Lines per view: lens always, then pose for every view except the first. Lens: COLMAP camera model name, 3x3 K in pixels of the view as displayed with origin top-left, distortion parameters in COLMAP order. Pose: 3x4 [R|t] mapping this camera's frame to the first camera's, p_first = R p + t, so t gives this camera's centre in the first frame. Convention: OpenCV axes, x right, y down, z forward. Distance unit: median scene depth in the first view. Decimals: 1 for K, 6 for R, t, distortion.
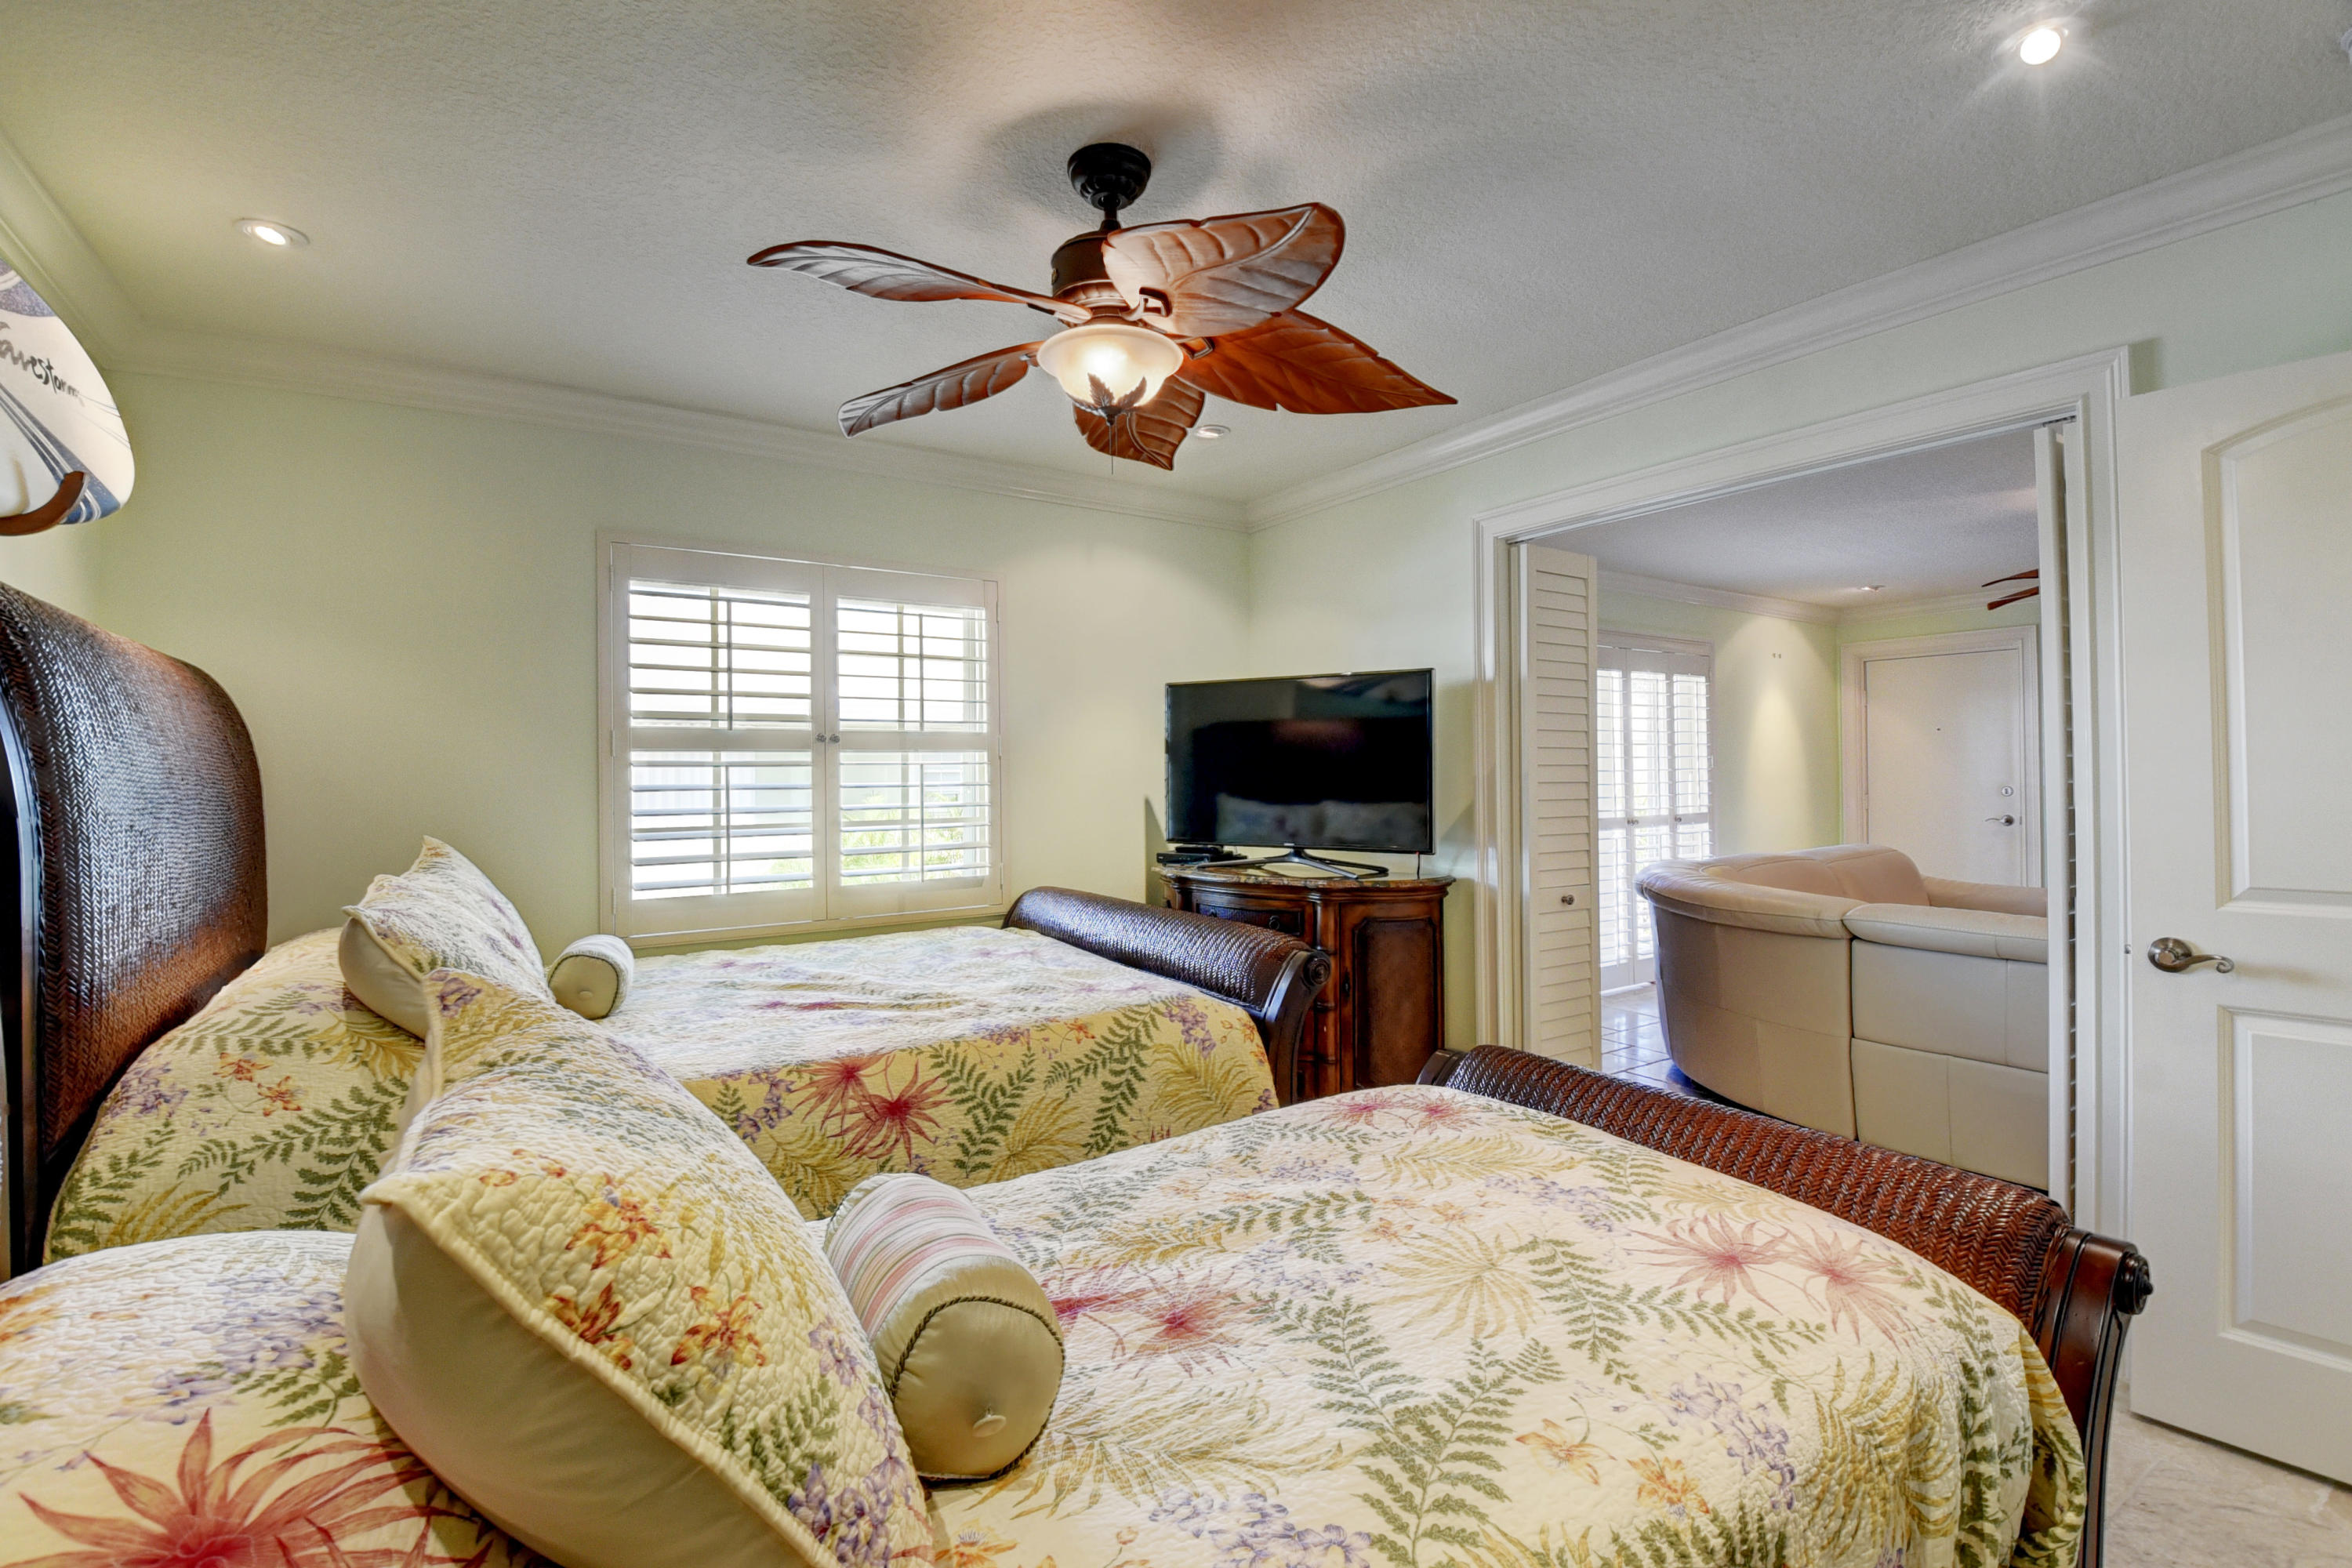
lens RADIAL K [[1033.6, 0, 1170.6], [0, 1033.6, 778.4], [0, 0, 1]] dist [0.003656, -0.014819]
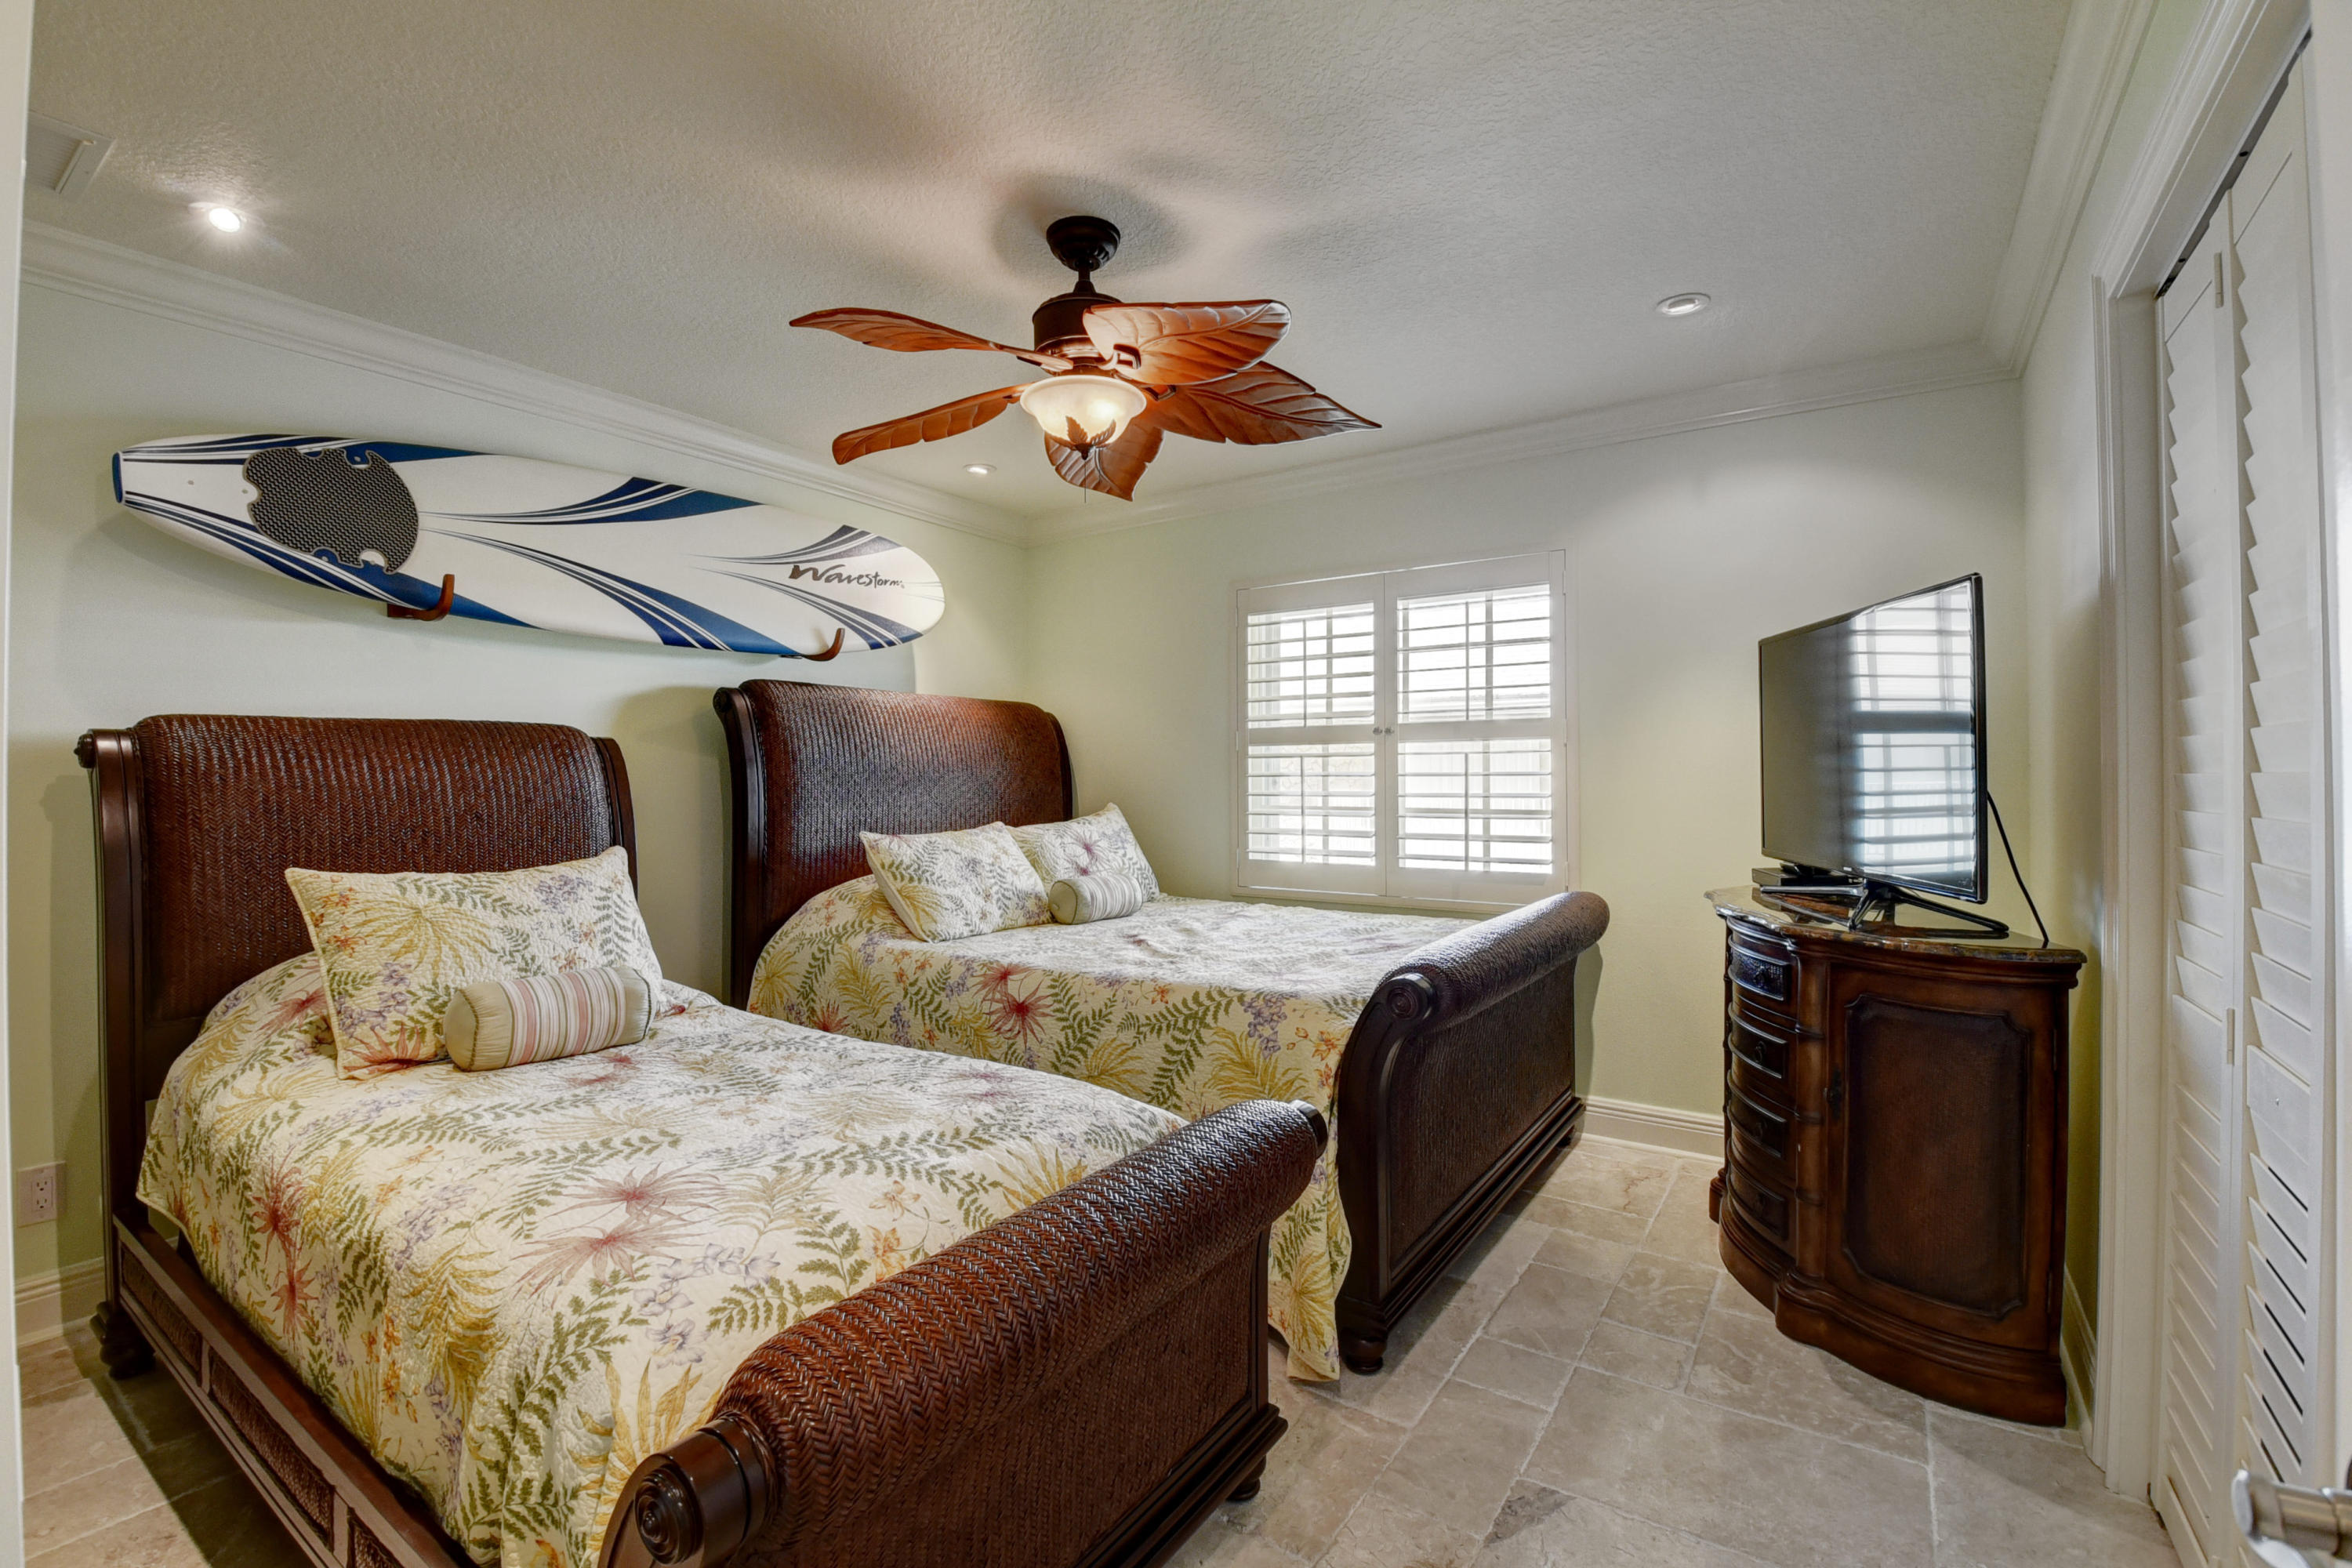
lens RADIAL K [[1033.6, 0, 1166.8], [0, 1033.6, 778.6], [0, 0, 1]] dist [0.003656, -0.014819]
pose [[0.385896, 0.014459, -0.922429, 0.941107], [-0.002423, 0.999890, 0.014659, -0.004955], [0.922539, -0.003422, 0.385888, 0.575184]]
